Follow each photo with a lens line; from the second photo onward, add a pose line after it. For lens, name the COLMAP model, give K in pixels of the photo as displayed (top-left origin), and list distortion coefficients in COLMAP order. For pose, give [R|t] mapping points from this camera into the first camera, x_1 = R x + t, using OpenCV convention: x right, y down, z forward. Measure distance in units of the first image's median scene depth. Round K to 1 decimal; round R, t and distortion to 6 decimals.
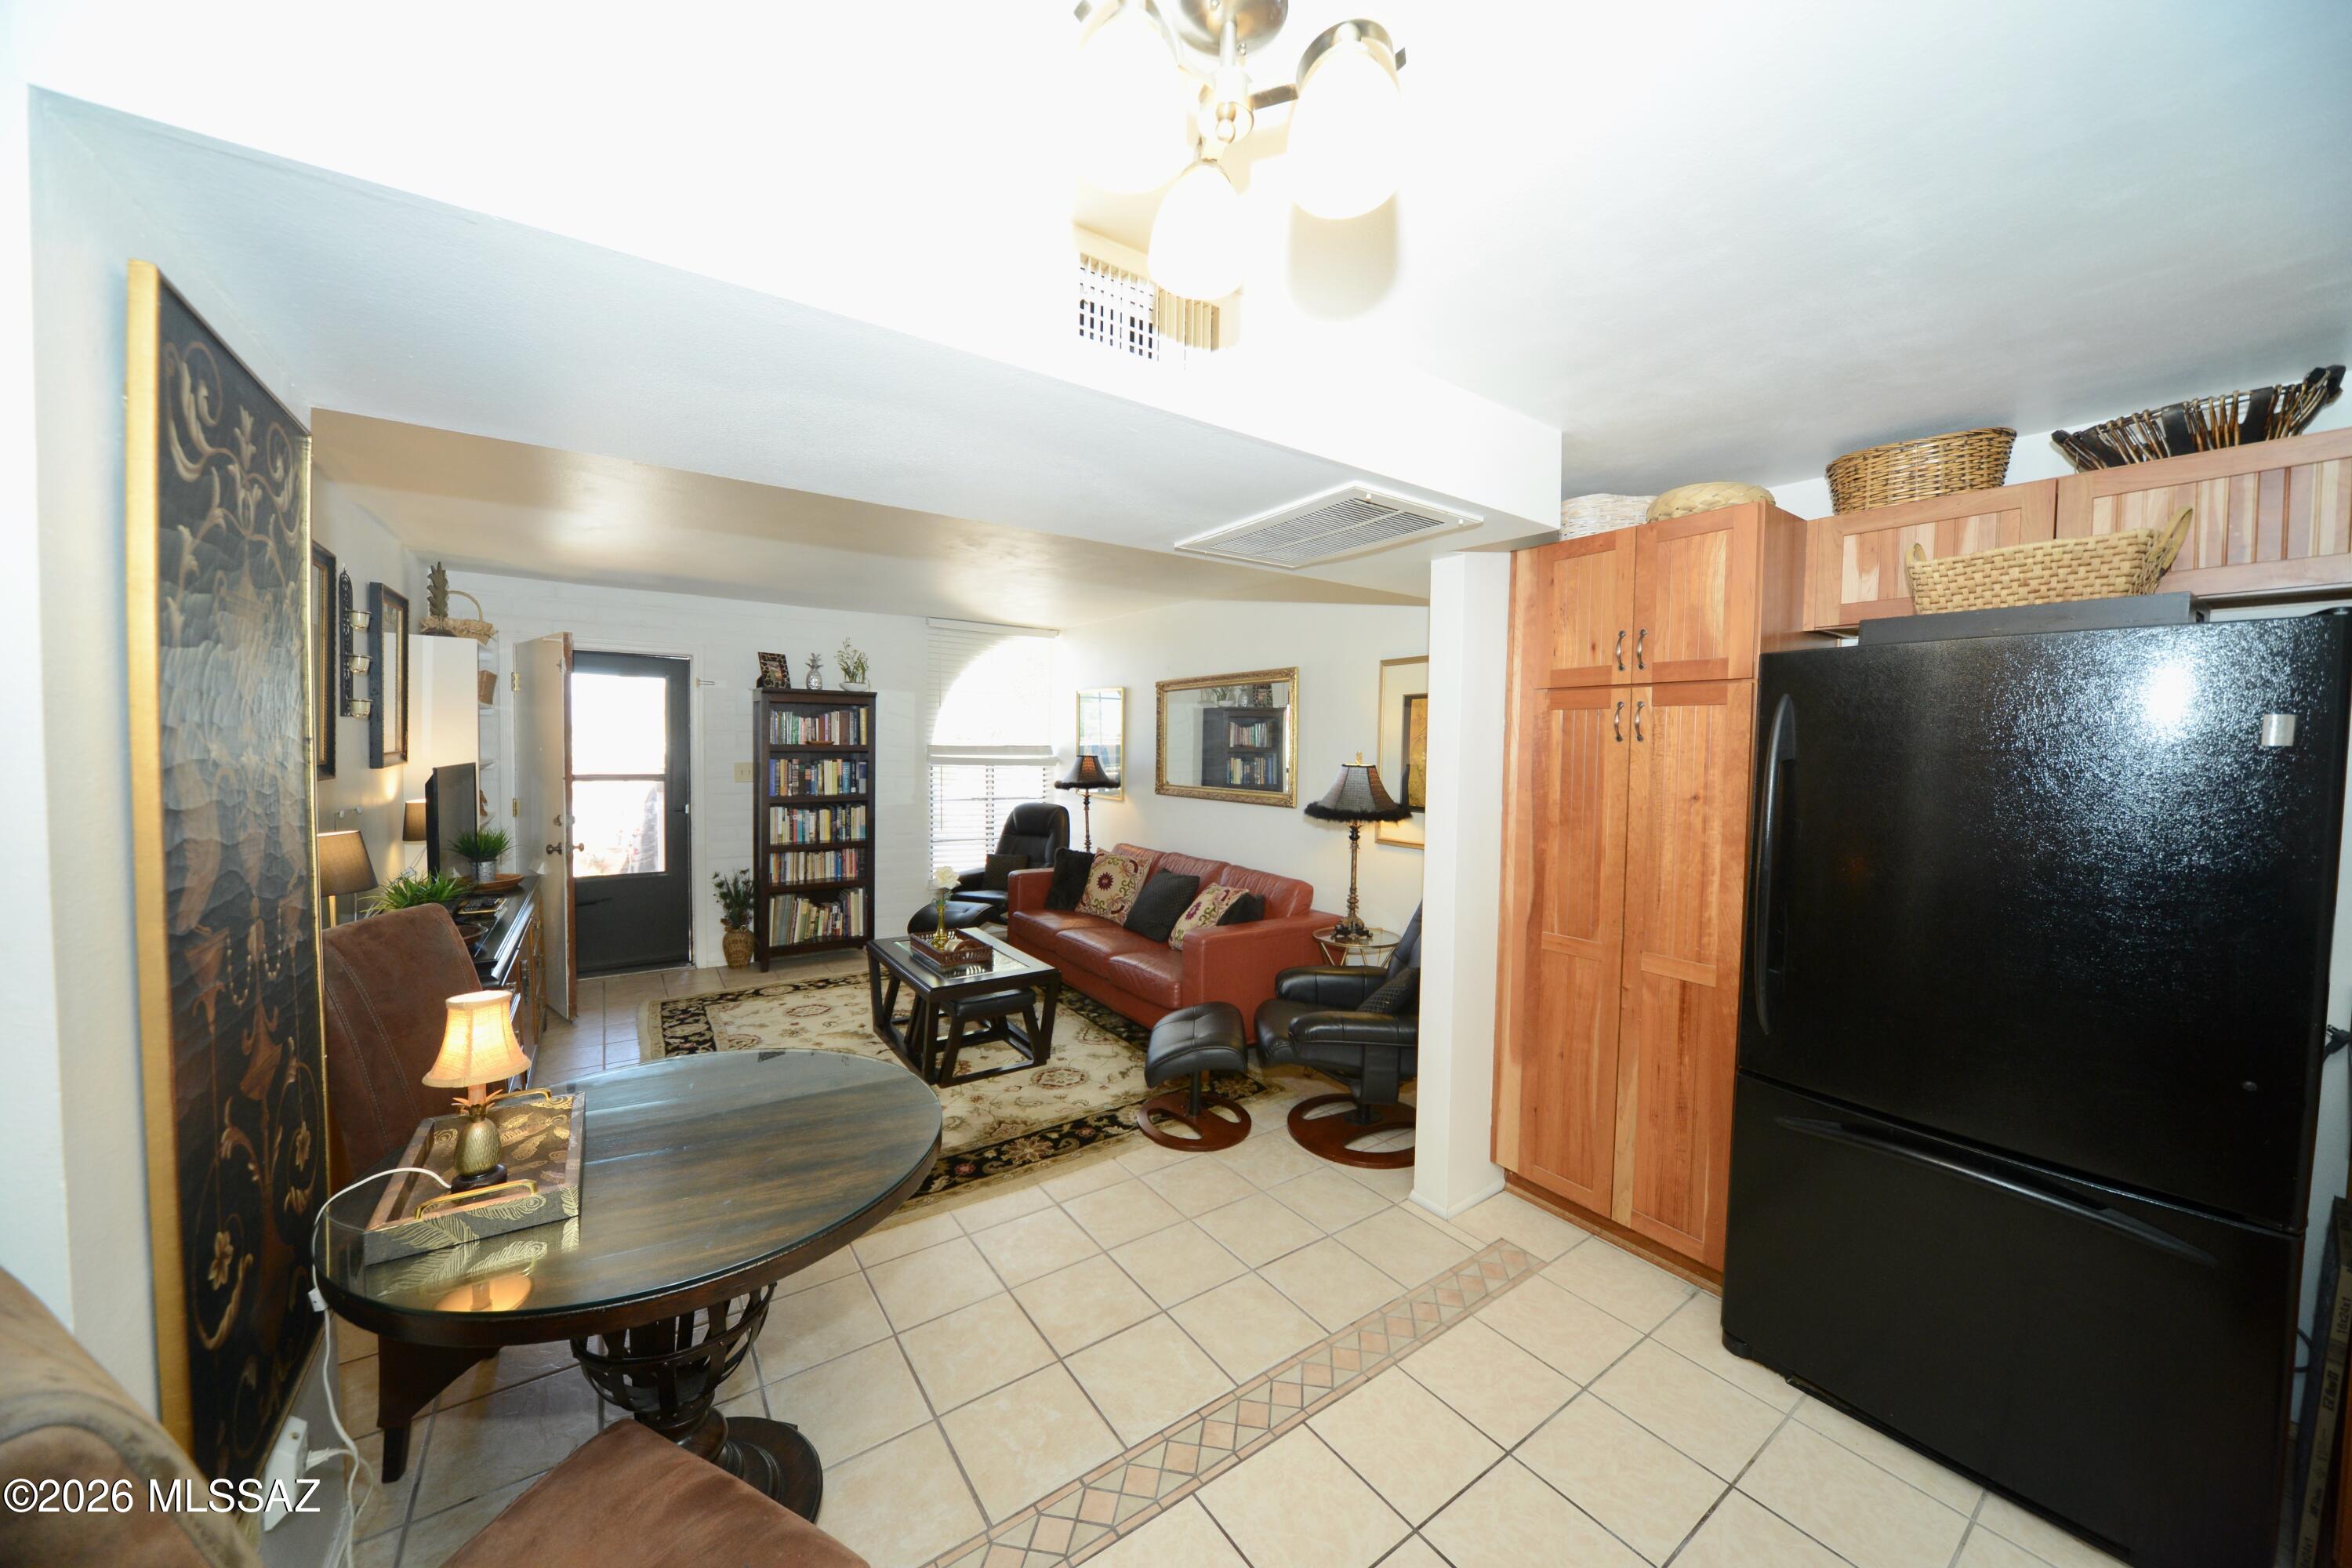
lens RADIAL K [[815.8, 0, 1164.9], [0, 815.8, 778.8], [0, 0, 1]] dist [-0.012927, 0.000383]
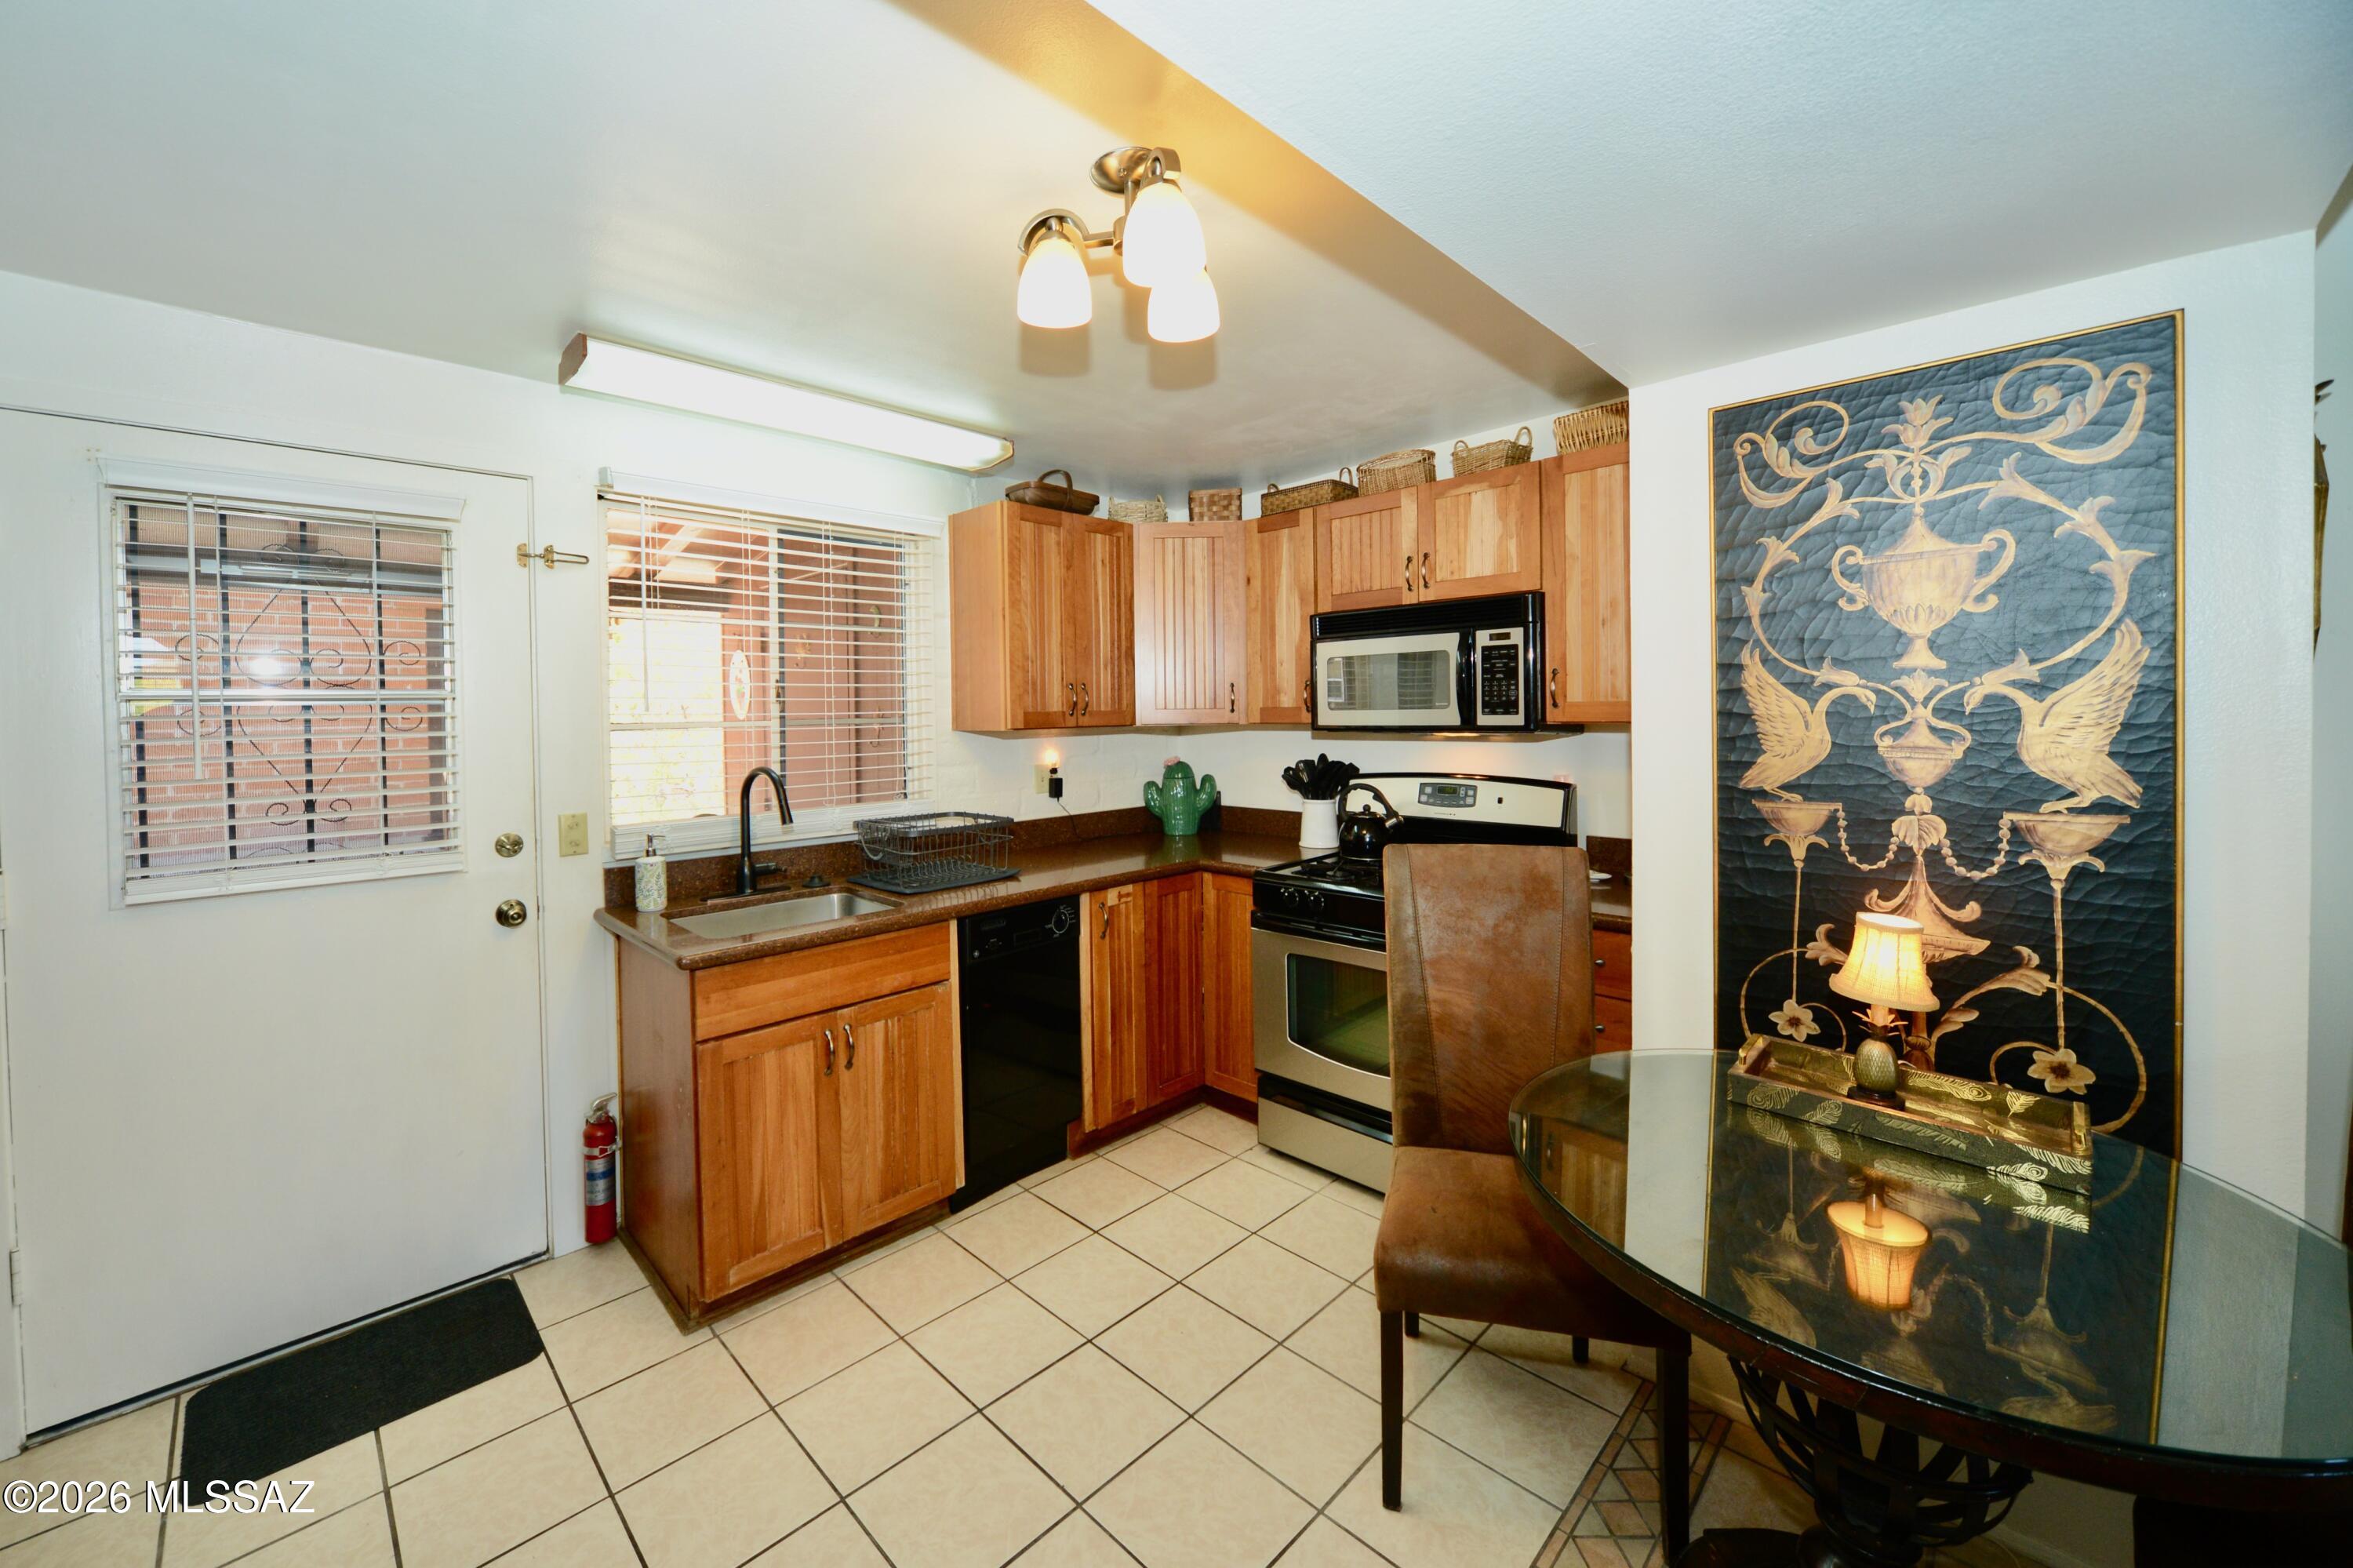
lens RADIAL K [[907.5, 0, 1089.1], [0, 907.5, 727.6], [0, 0, 1]] dist [-0.011561, 0.000243]
pose [[-0.990292, 0.003562, -0.138956, 0.083112], [-0.004686, 0.998248, 0.058989, -0.008029], [0.138923, 0.059068, -0.988540, 0.589611]]
